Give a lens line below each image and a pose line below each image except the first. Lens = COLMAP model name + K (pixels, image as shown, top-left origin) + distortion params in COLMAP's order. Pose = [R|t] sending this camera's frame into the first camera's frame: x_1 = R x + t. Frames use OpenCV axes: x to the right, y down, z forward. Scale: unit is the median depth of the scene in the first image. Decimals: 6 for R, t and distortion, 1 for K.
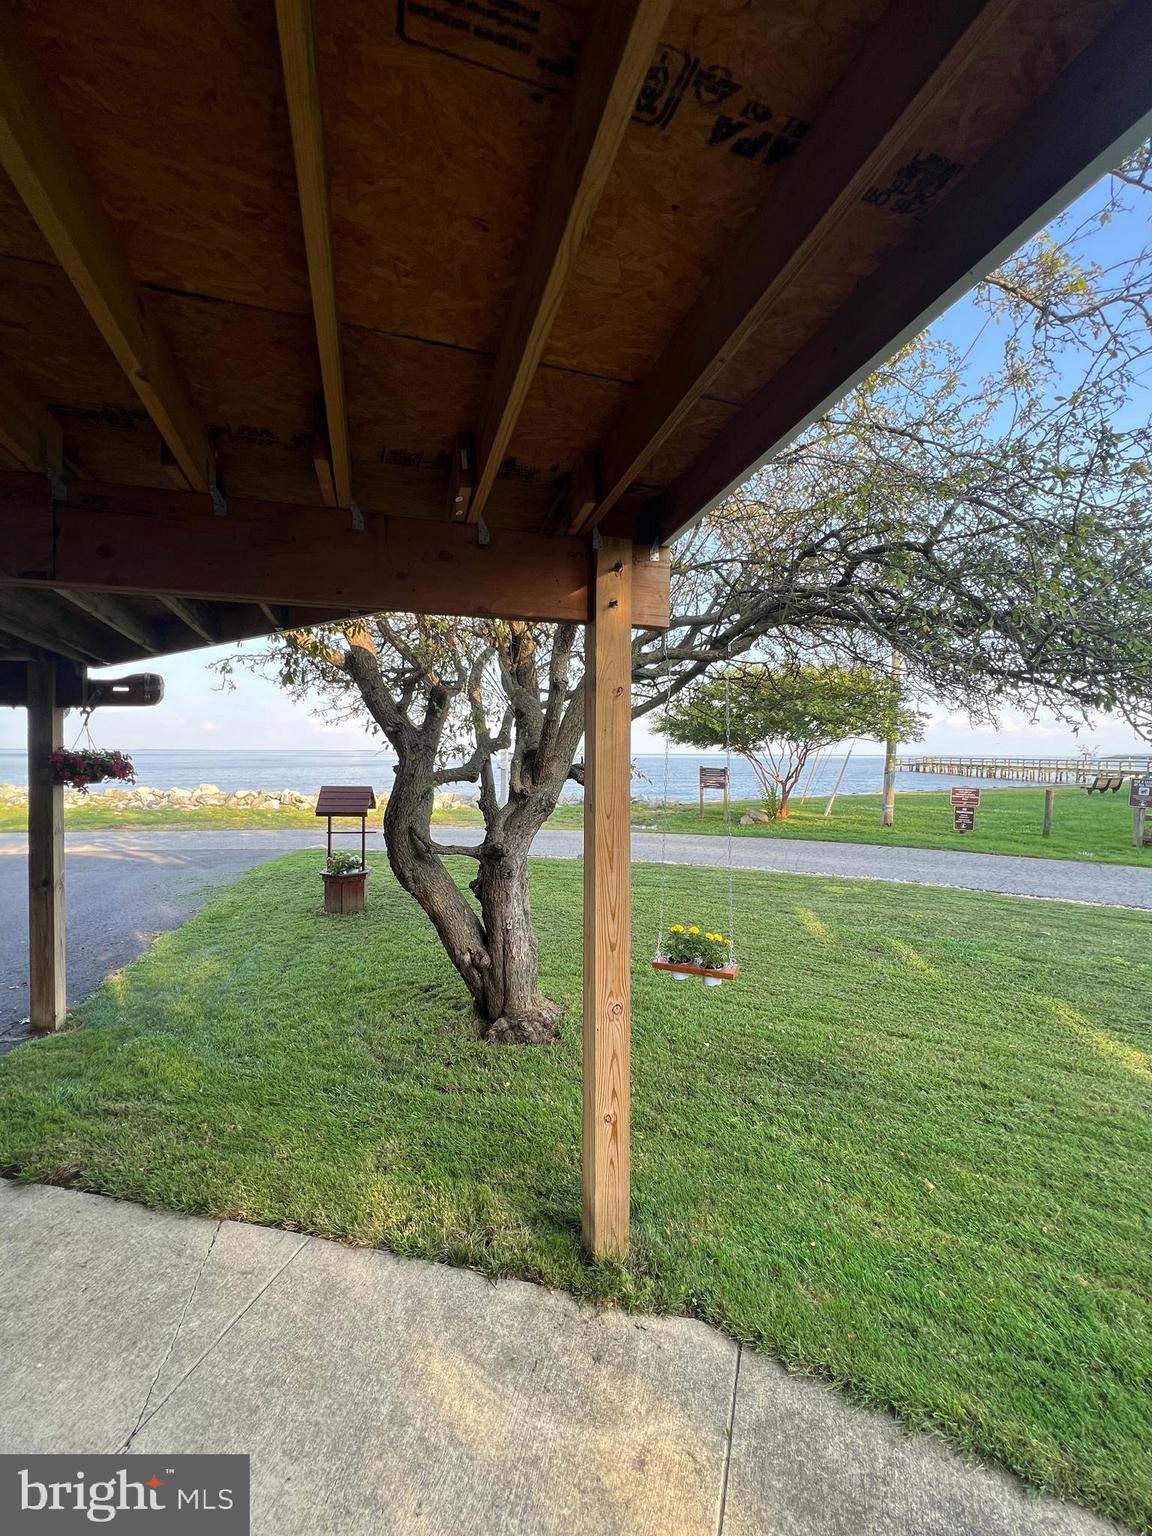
lens RADIAL K [[619.5, 0, 580.2], [0, 619.5, 764.9], [0, 0, 1]] dist [-0.000478, 0.000136]
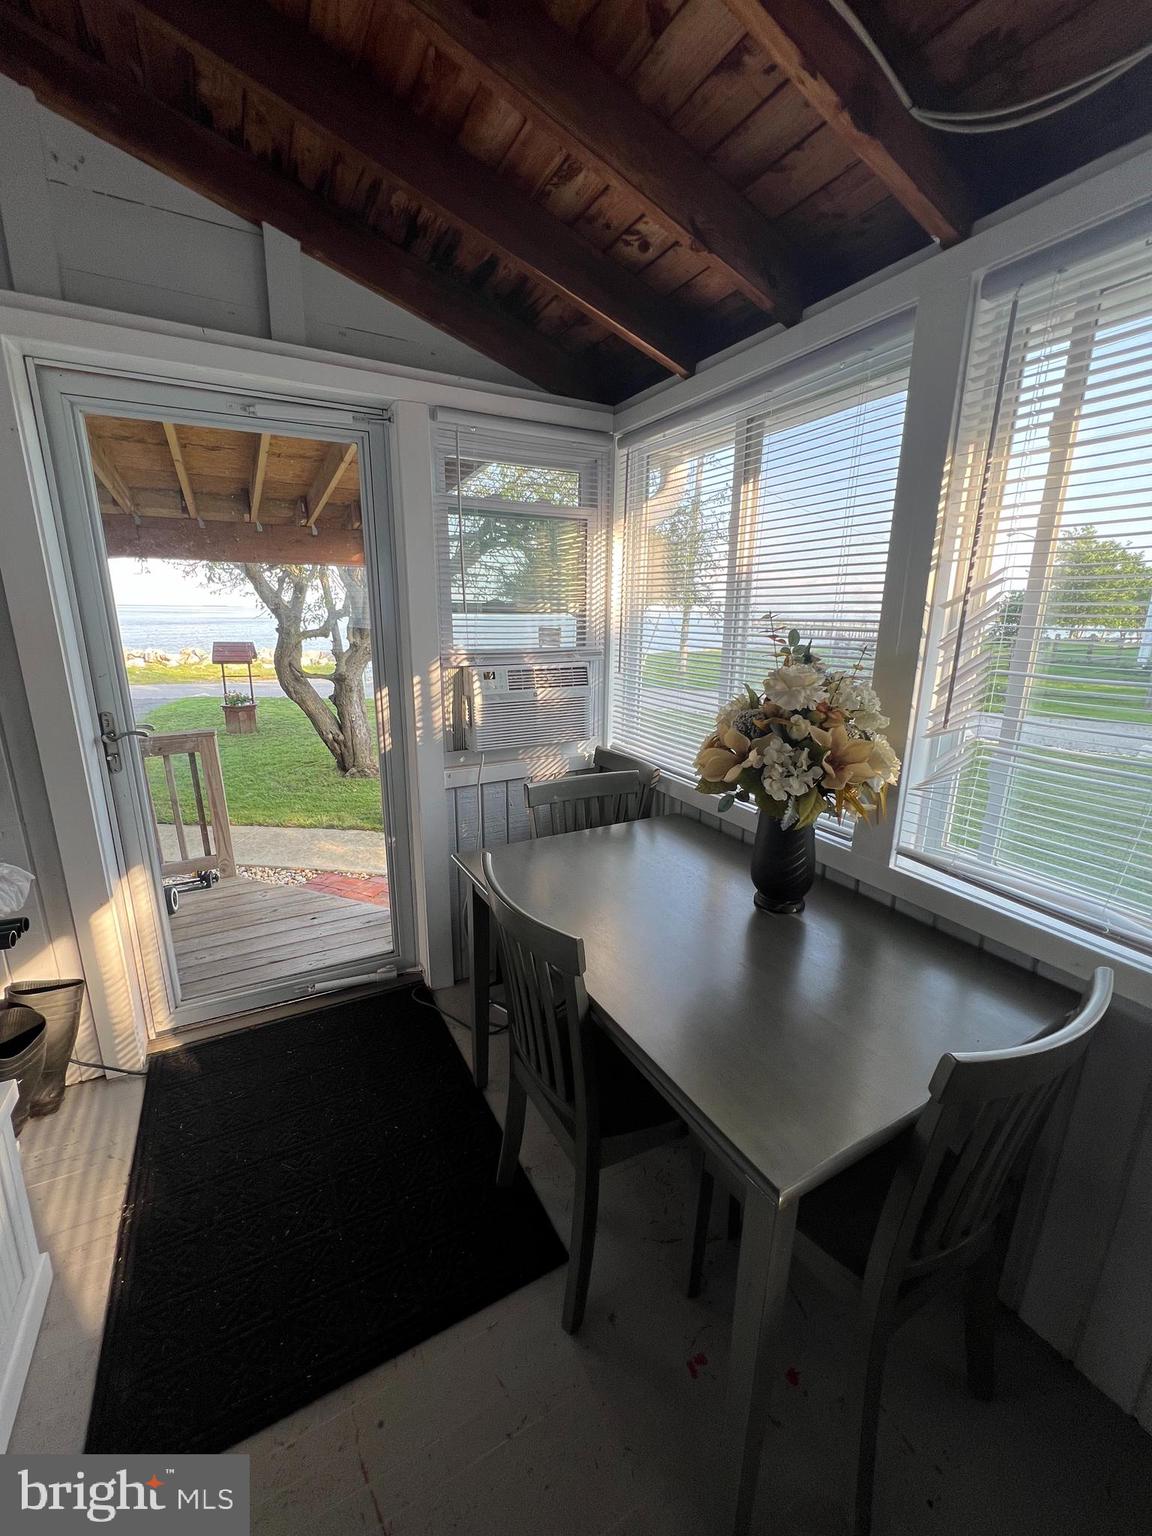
lens RADIAL K [[619.5, 0, 580.2], [0, 619.5, 764.9], [0, 0, 1]] dist [-0.000478, 0.000136]
pose [[0.982723, -0.036588, 0.181428, 0.202183], [-0.004575, 0.975163, 0.221443, -0.012070], [-0.185024, -0.218448, 0.958148, -0.881902]]
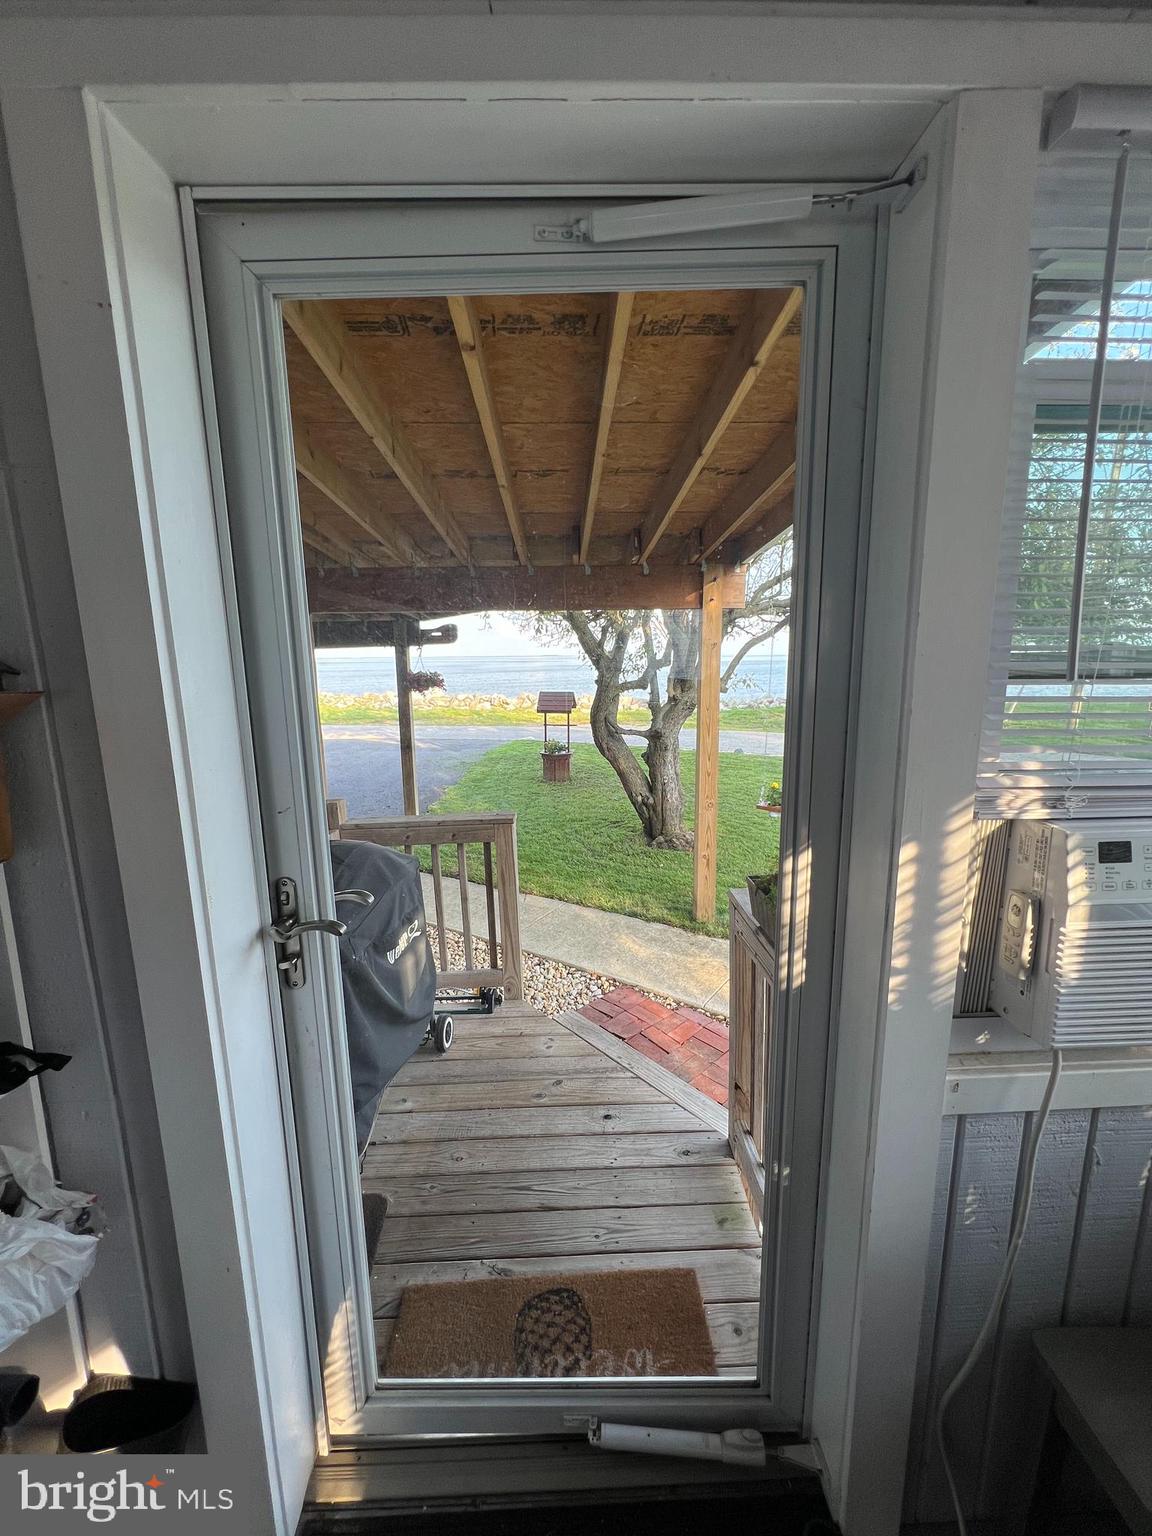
lens RADIAL K [[619.5, 0, 580.2], [0, 619.5, 764.9], [0, 0, 1]] dist [-0.000478, 0.000136]
pose [[0.959286, 0.034187, -0.280360, 0.119382], [0.009380, 0.988244, 0.152600, -0.025794], [0.282281, -0.149017, 0.947687, -0.565719]]
